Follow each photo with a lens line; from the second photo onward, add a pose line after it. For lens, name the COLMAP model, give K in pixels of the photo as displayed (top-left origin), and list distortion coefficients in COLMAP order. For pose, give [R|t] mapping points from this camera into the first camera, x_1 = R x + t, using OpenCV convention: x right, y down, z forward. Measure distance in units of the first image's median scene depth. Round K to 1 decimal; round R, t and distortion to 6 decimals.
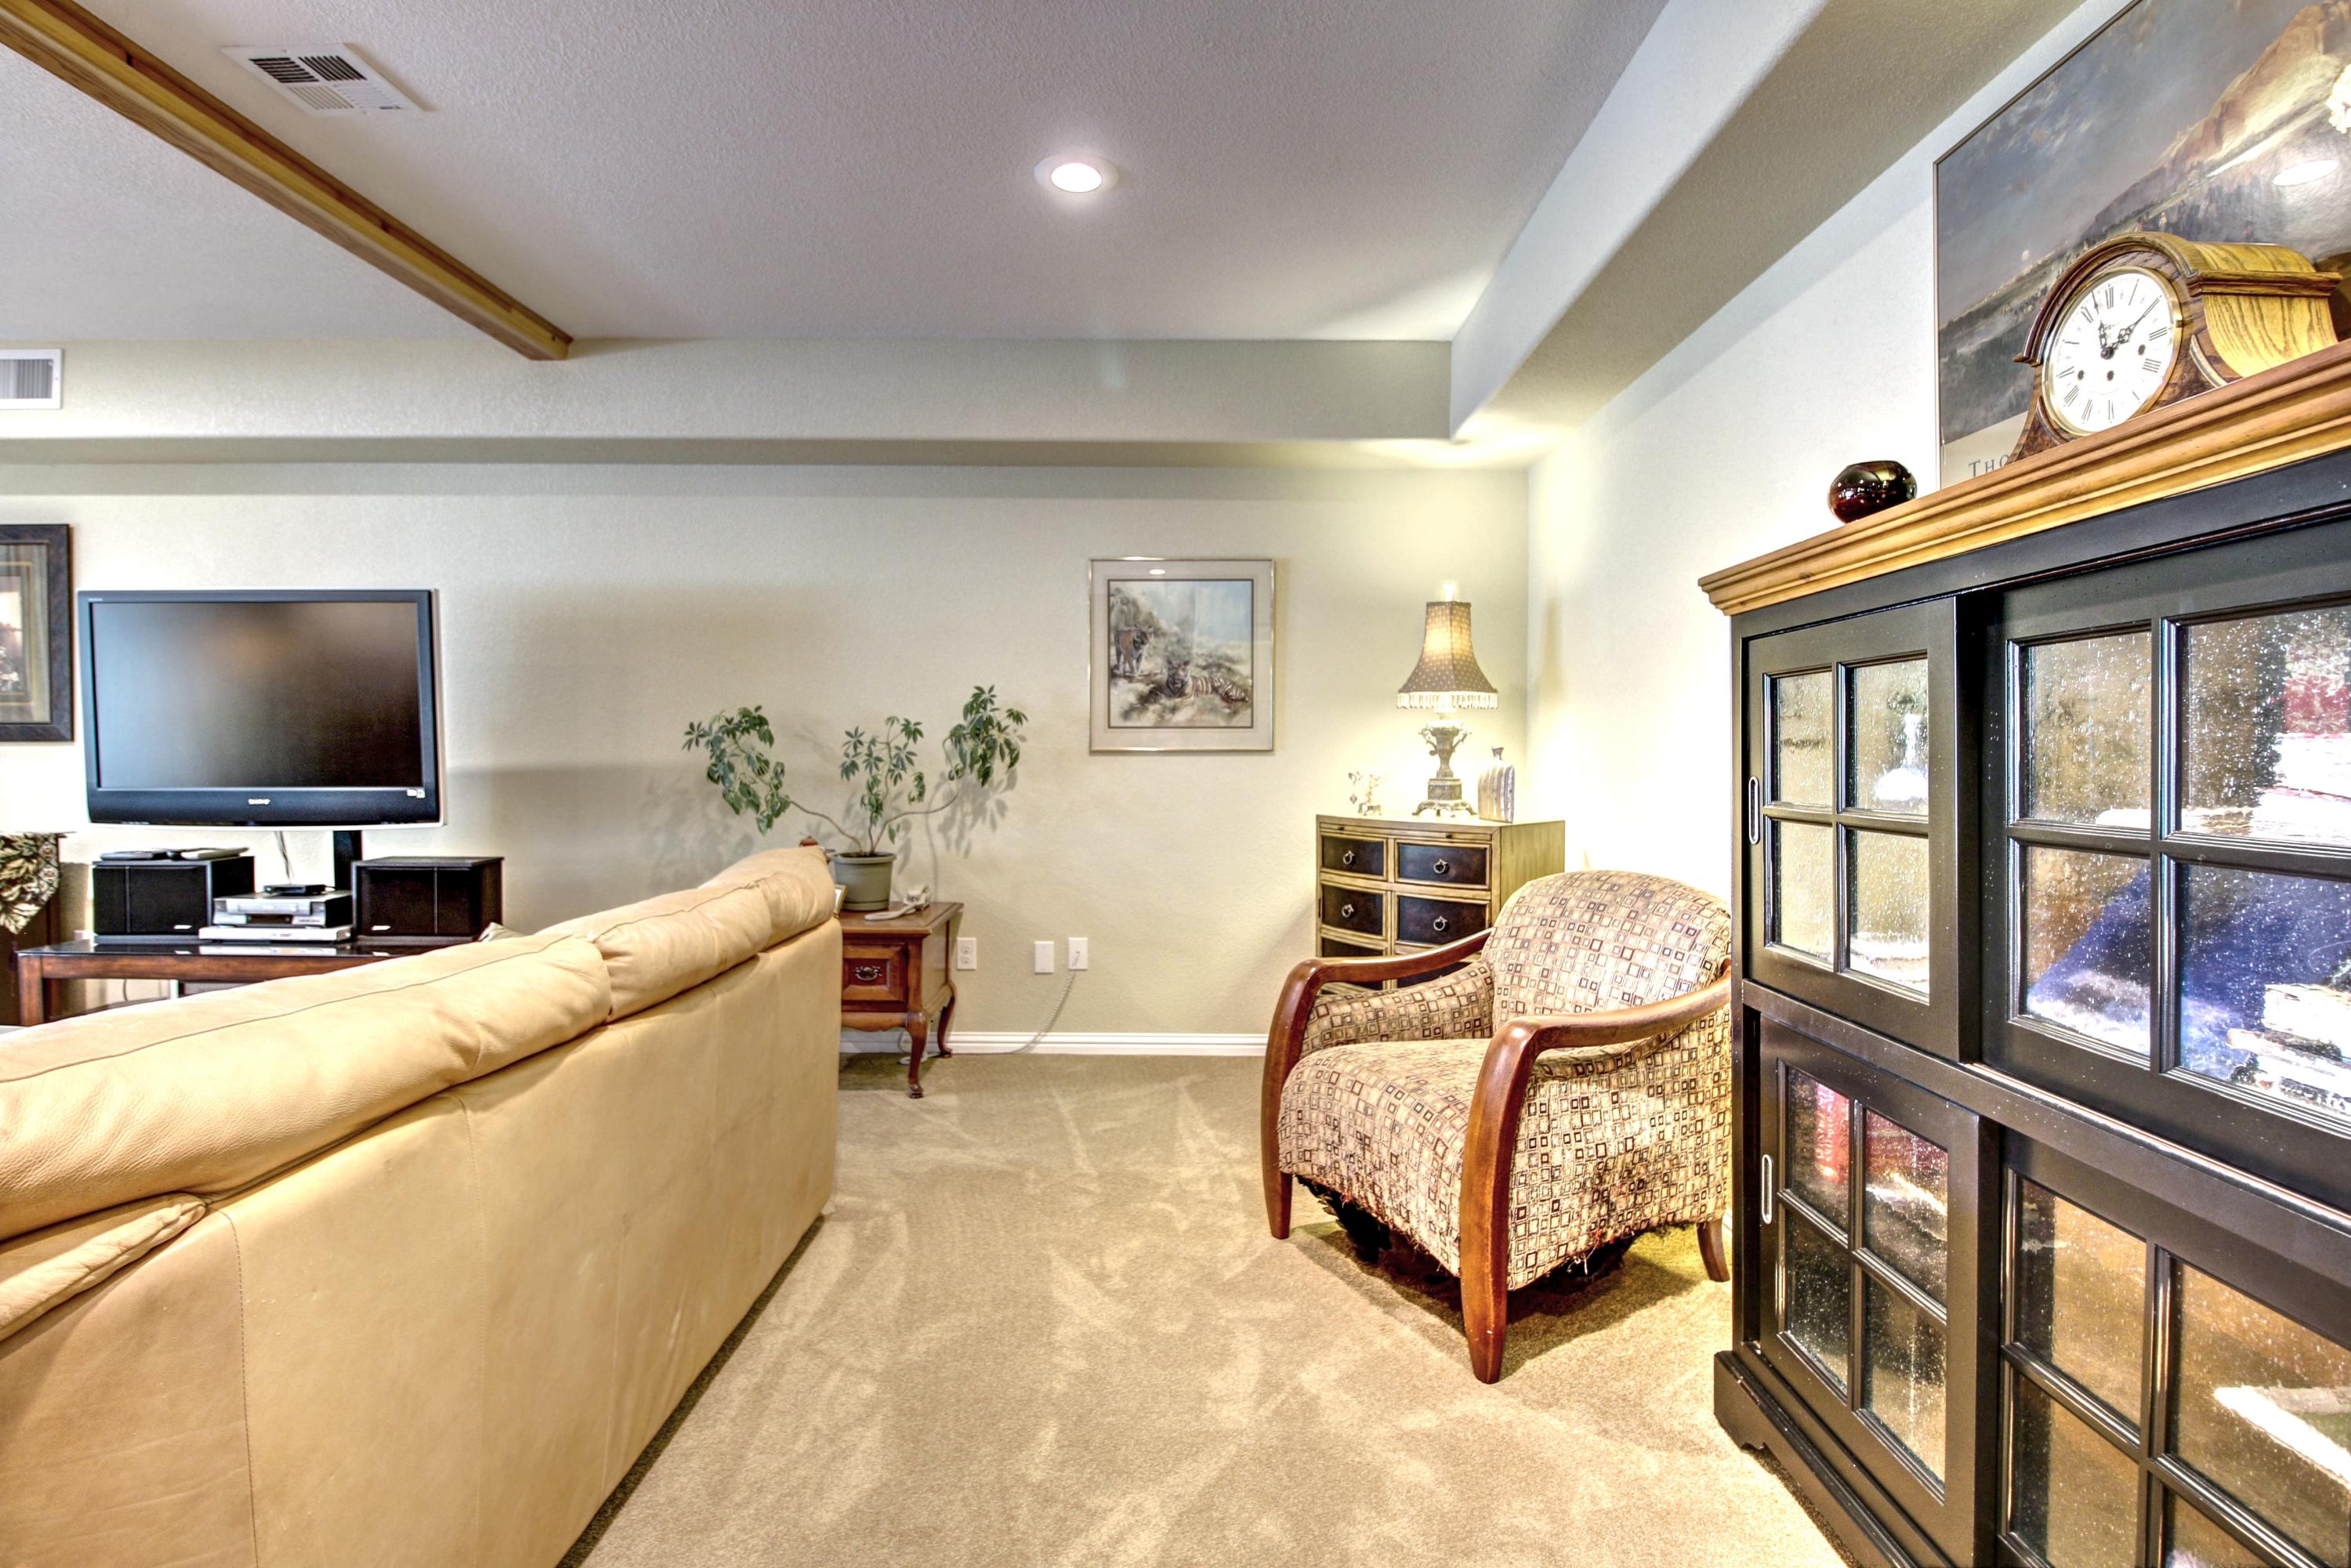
lens RADIAL K [[1169.0, 0, 1175.6], [0, 1169.0, 778.5], [0, 0, 1]] dist [-0.007322, -0.001509]
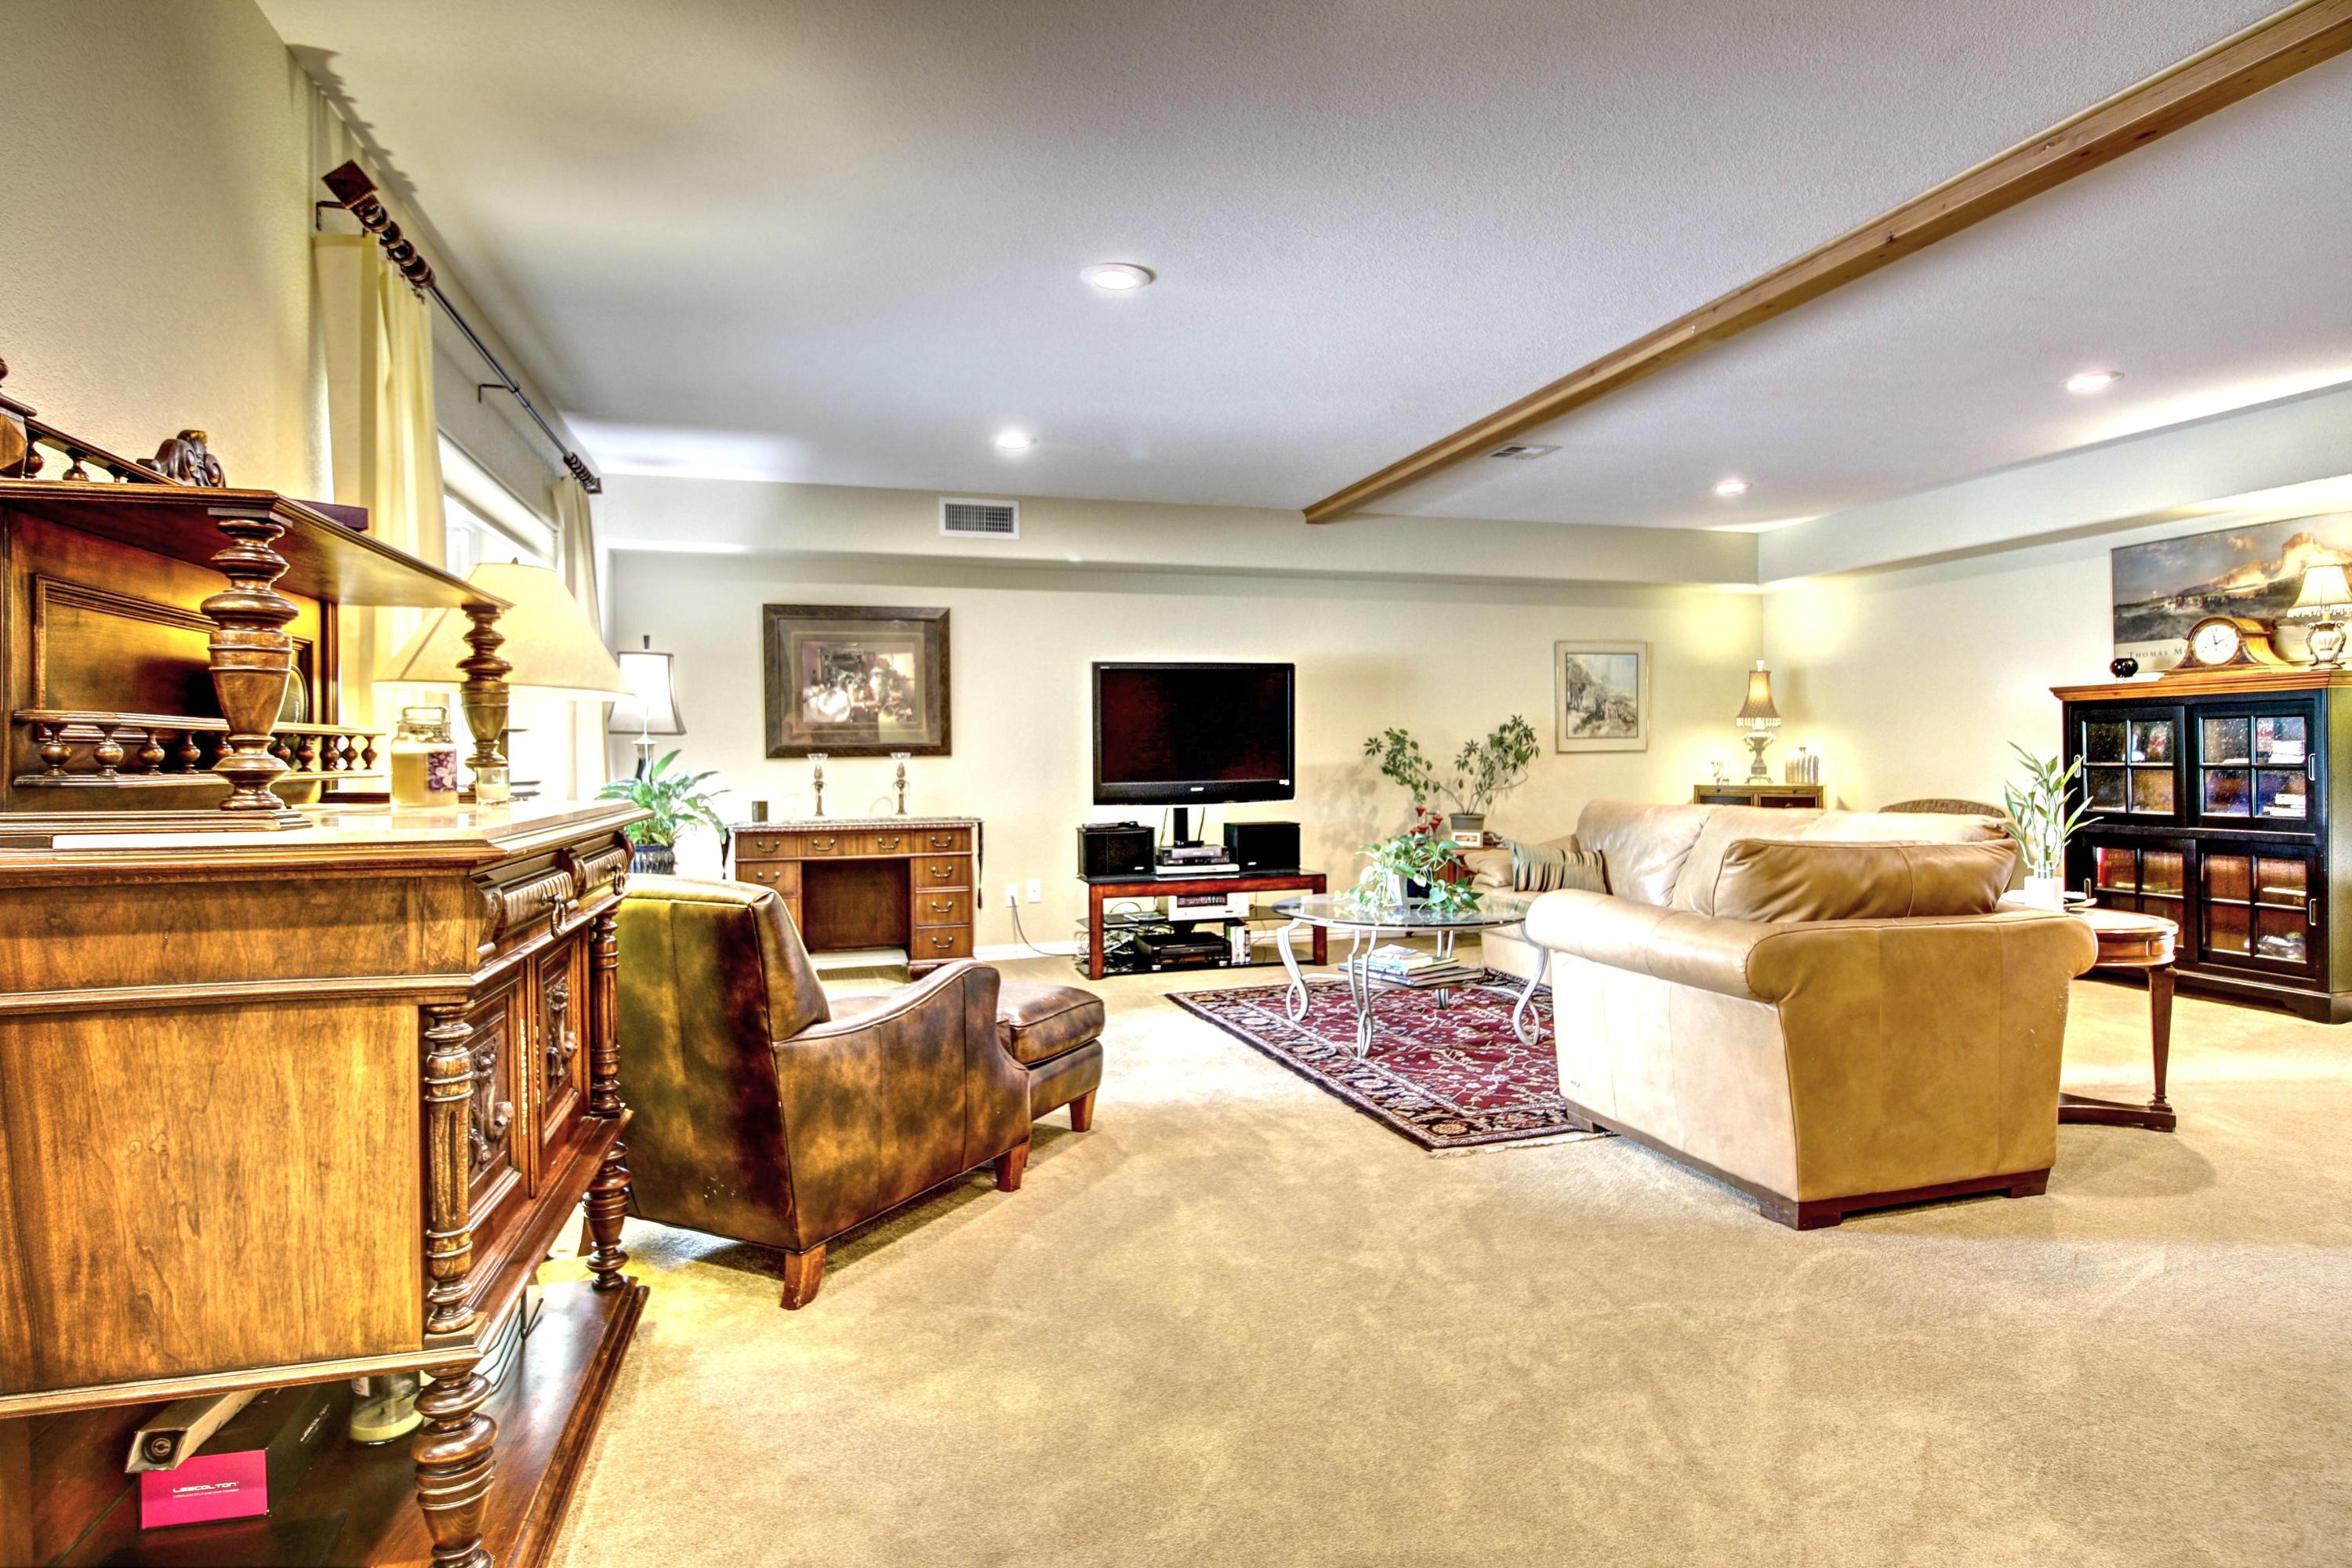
lens RADIAL K [[1267.2, 0, 1177.4], [0, 1267.2, 775.2], [0, 0, 1]] dist [0.001288, 0.000312]
pose [[0.952930, -0.020128, 0.302522, -1.181176], [0.021588, 0.999766, -0.001483, 0.001607], [-0.302421, 0.007944, 0.953141, -0.618451]]
